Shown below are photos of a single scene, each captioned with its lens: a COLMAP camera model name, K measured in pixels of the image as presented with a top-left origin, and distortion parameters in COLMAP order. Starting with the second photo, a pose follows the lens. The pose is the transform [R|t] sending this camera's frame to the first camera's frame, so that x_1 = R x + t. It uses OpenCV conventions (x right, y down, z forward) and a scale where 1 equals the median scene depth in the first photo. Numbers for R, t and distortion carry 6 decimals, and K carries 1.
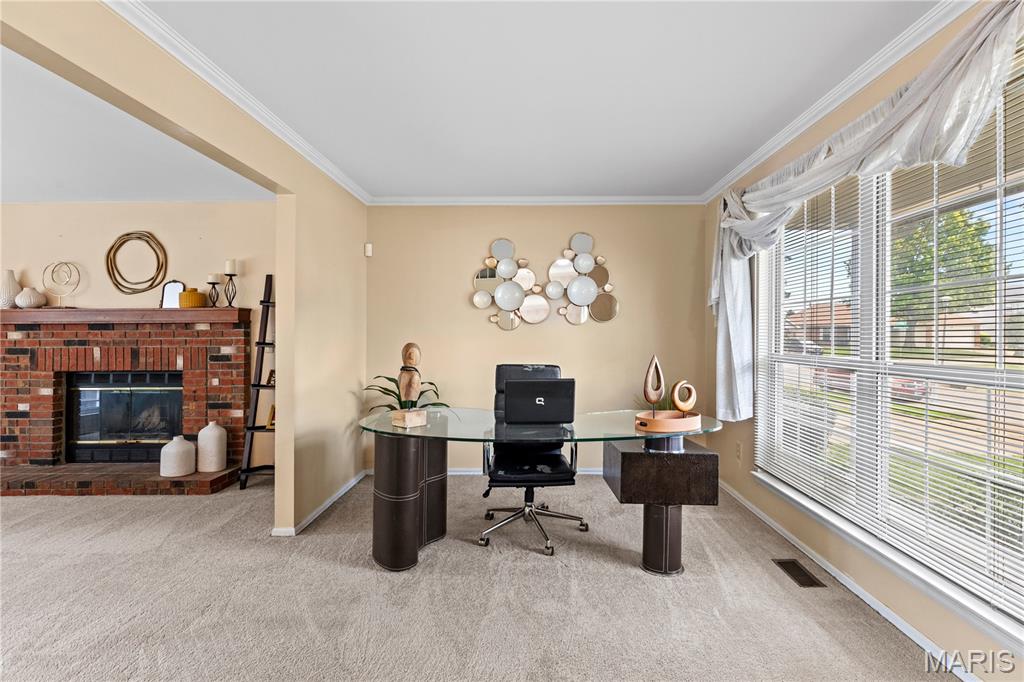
lens RADIAL K [[460.5, 0, 520.4], [0, 460.5, 338.6], [0, 0, 1]] dist [0.000070, -0.000369]
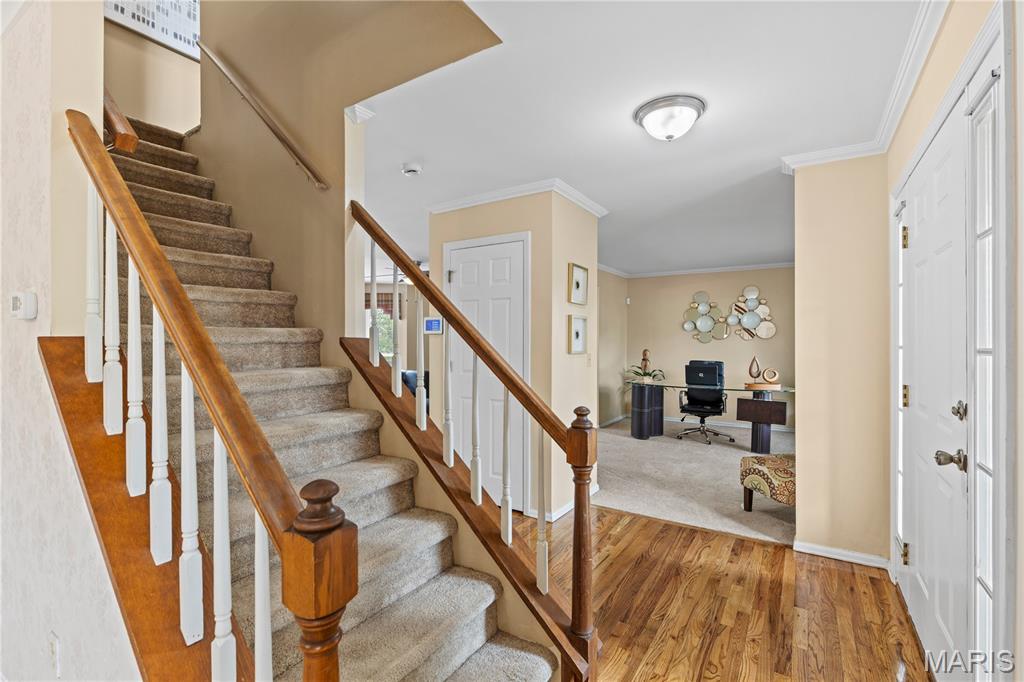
lens RADIAL K [[460.5, 0, 520.4], [0, 460.5, 338.6], [0, 0, 1]] dist [0.000070, -0.000369]
pose [[0.859820, -0.004571, -0.510577, 0.407078], [-0.003595, 0.999881, -0.015005, -0.008377], [0.510585, 0.014737, 0.859701, -1.352876]]
